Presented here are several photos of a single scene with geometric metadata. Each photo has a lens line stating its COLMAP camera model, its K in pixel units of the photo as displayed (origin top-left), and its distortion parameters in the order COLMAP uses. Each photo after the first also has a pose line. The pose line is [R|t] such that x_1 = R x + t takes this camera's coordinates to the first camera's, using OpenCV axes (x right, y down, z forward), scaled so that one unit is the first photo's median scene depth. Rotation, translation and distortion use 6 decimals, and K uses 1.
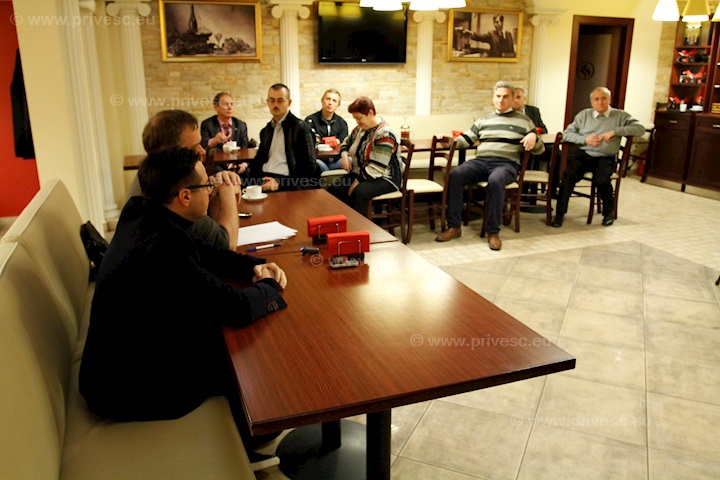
lens RADIAL K [[586.2, 0, 360.0], [0, 586.2, 240.0], [0, 0, 1]] dist [-0.074976, 0.048557]
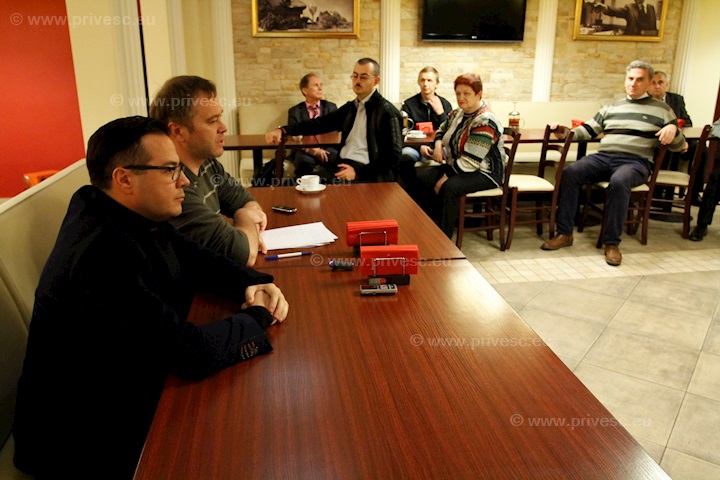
lens RADIAL K [[586.2, 0, 360.0], [0, 586.2, 240.0], [0, 0, 1]] dist [-0.074976, 0.048557]
pose [[0.977651, 0.065579, -0.199746, 0.037947], [-0.061593, 0.997760, 0.026111, -0.015722], [0.201010, -0.013225, 0.979500, 0.112268]]
